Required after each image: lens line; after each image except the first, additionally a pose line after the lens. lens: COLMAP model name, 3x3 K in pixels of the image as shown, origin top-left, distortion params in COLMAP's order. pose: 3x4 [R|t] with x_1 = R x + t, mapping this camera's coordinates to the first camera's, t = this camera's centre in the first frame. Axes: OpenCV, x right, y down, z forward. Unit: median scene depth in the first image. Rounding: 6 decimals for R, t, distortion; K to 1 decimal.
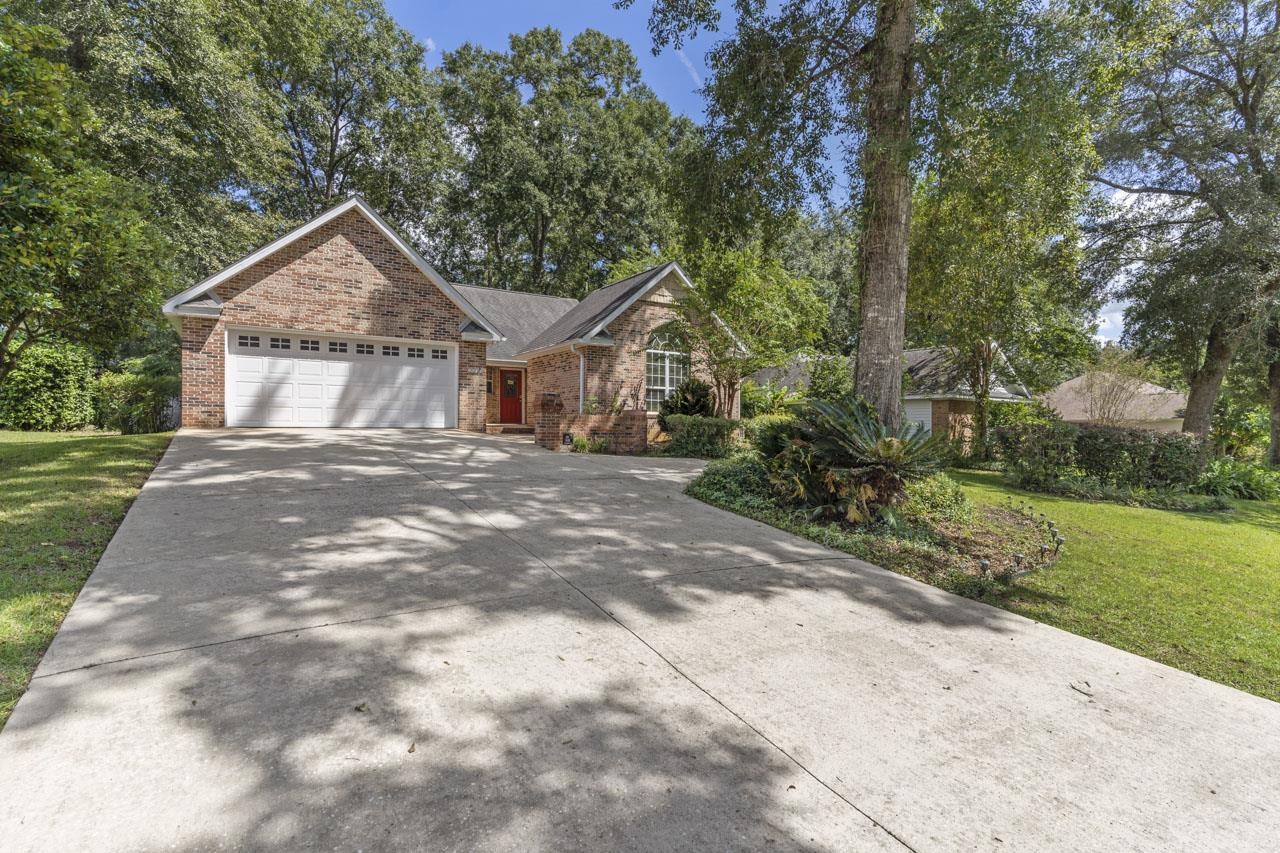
lens RADIAL K [[615.8, 0, 637.0], [0, 615.8, 425.5], [0, 0, 1]] dist [0.002755, 0.001884]
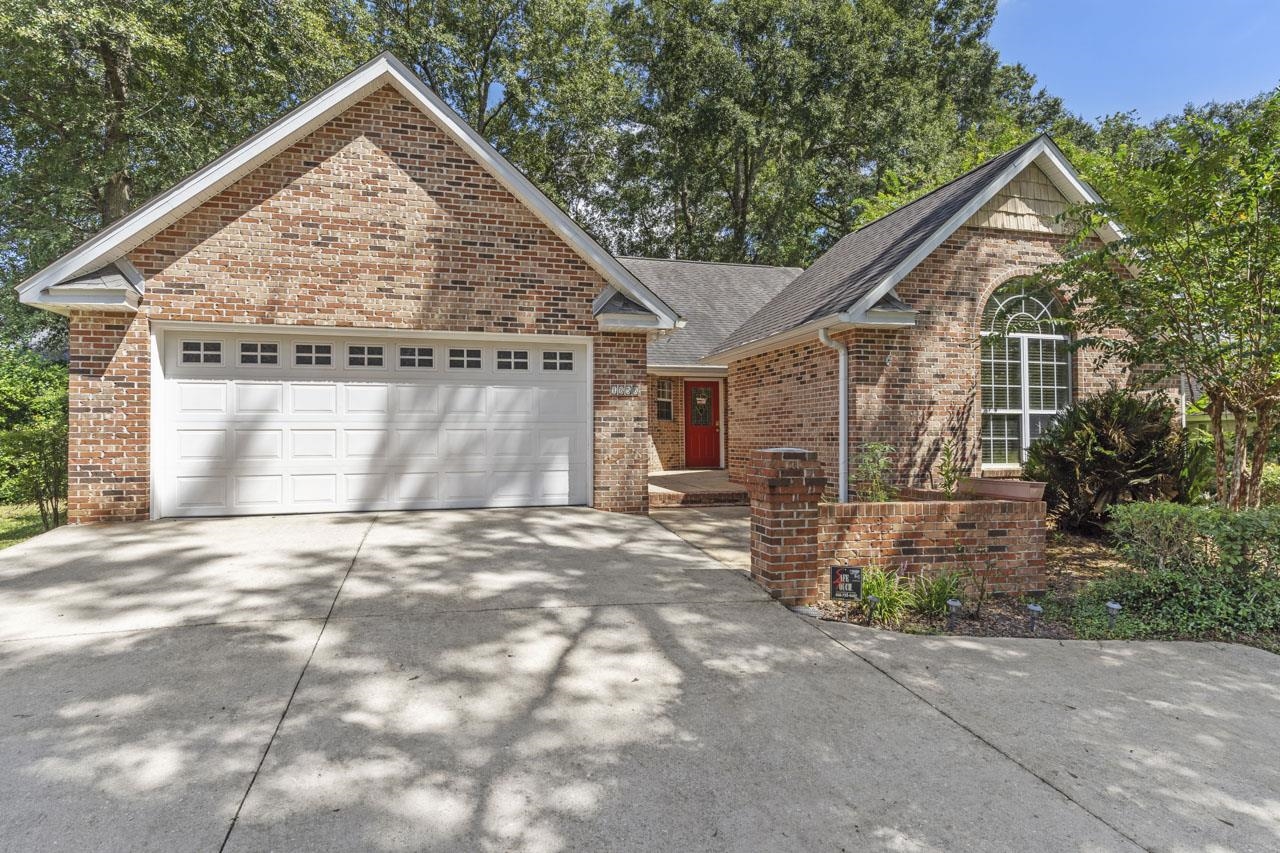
lens RADIAL K [[691.4, 0, 635.0], [0, 691.4, 425.8], [0, 0, 1]] dist [0.001594, 0.000770]
pose [[0.952514, -0.015253, -0.304112, -0.085954], [0.011350, 0.999829, -0.014598, -0.052600], [0.304282, 0.010453, 0.952525, 0.473640]]
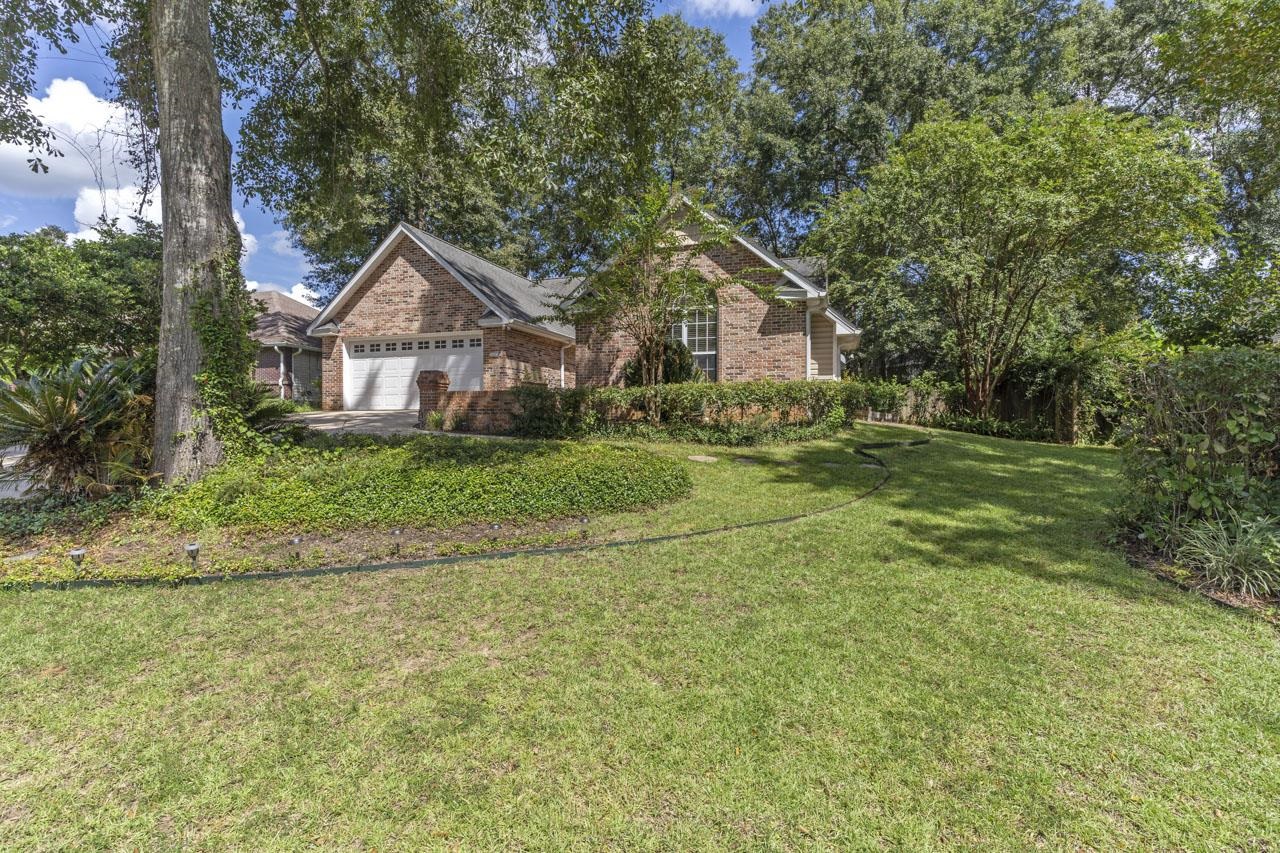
lens RADIAL K [[615.8, 0, 637.9], [0, 615.8, 426.6], [0, 0, 1]] dist [0.002755, 0.001884]
pose [[0.620435, -0.001389, -0.784257, 0.732303], [0.010877, 0.999917, 0.006834, 0.031601], [0.784183, -0.012771, 0.620399, 0.537890]]
